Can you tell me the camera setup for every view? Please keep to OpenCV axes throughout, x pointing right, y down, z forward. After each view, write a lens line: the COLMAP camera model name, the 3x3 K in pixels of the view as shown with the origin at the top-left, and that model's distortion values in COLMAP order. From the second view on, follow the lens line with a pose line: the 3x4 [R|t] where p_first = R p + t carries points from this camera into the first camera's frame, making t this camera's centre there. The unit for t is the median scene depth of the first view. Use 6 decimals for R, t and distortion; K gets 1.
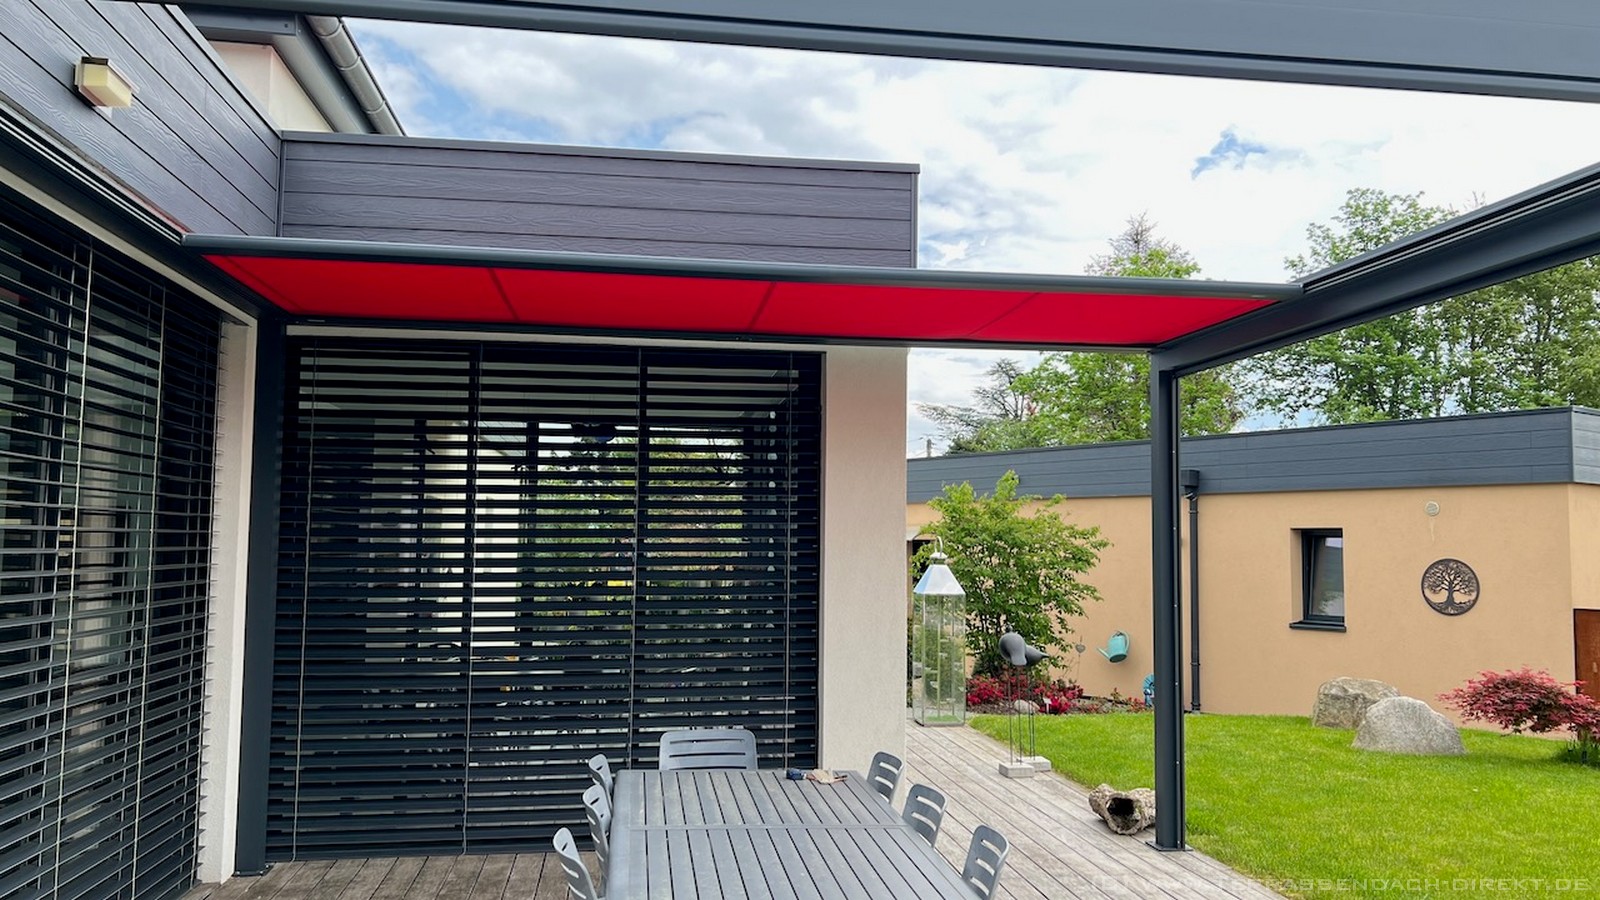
lens RADIAL K [[1213.6, 0, 797.6], [0, 1213.6, 447.0], [0, 0, 1]] dist [0.061604, -0.073726]
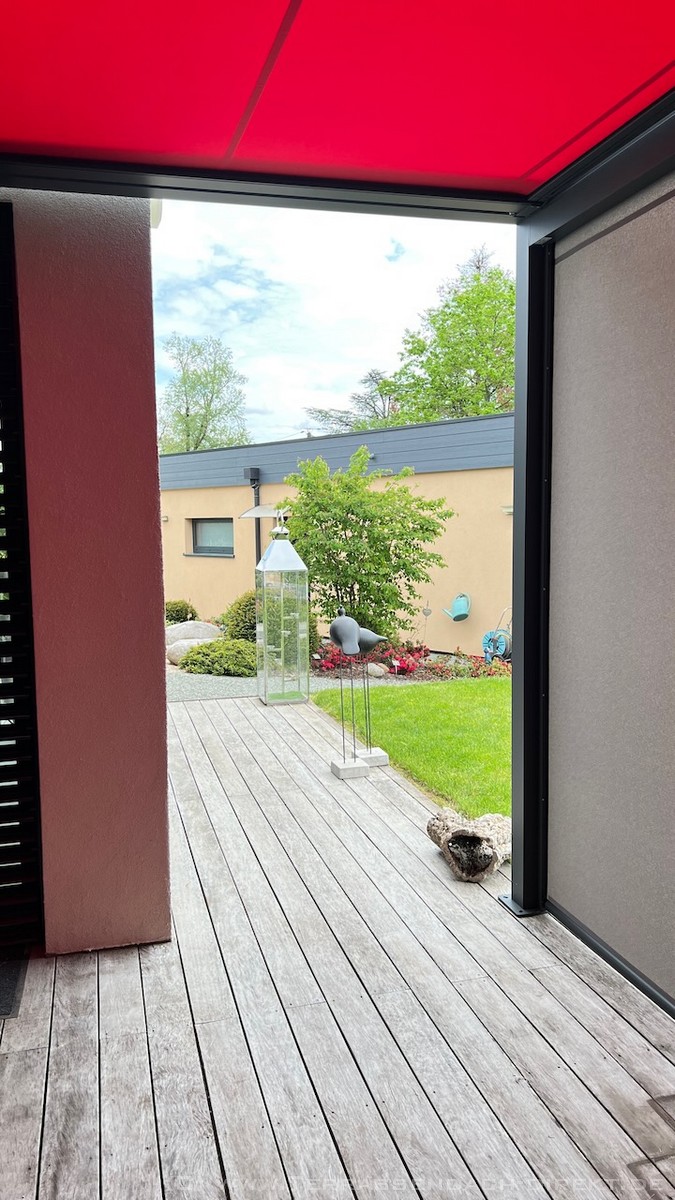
lens RADIAL K [[910.2, 0, 326.6], [0, 910.2, 629.8], [0, 0, 1]] dist [0.061604, -0.073726]
pose [[0.993441, -0.039736, 0.107218, 0.069762], [0.018038, 0.980397, 0.196207, 0.025597], [-0.112913, -0.192986, 0.974683, 0.273981]]
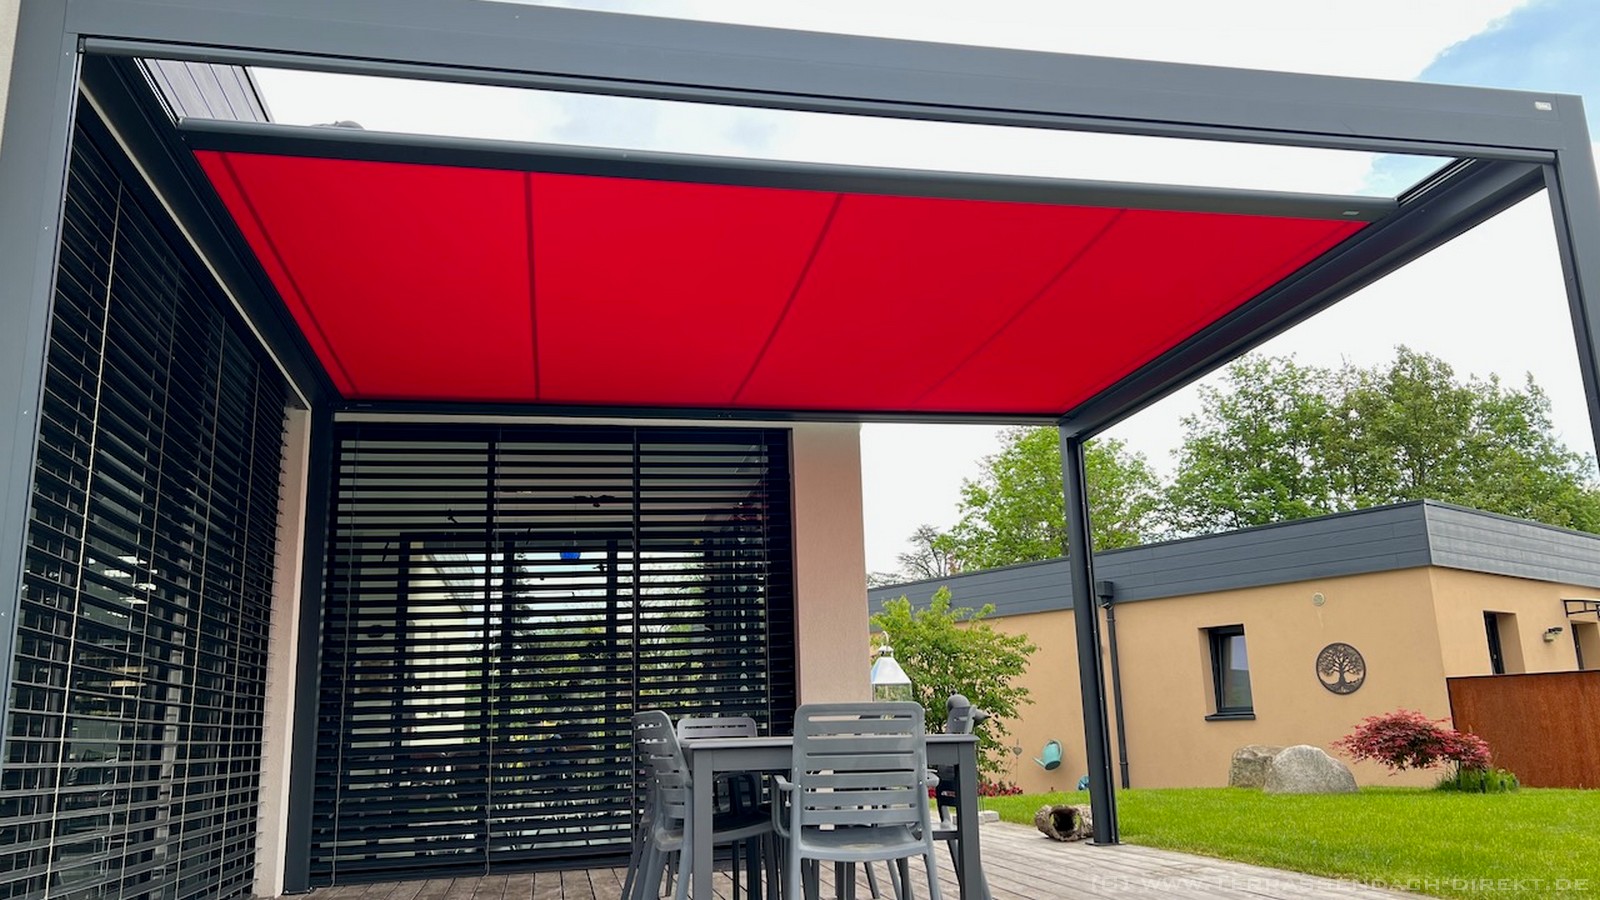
lens RADIAL K [[1213.6, 0, 810.6], [0, 1213.6, 440.2], [0, 0, 1]] dist [0.061604, -0.073726]
pose [[0.996545, -0.027944, 0.078207, -0.029187], [0.039718, 0.987381, -0.153300, 0.065854], [-0.072936, 0.155877, 0.985080, -0.095948]]
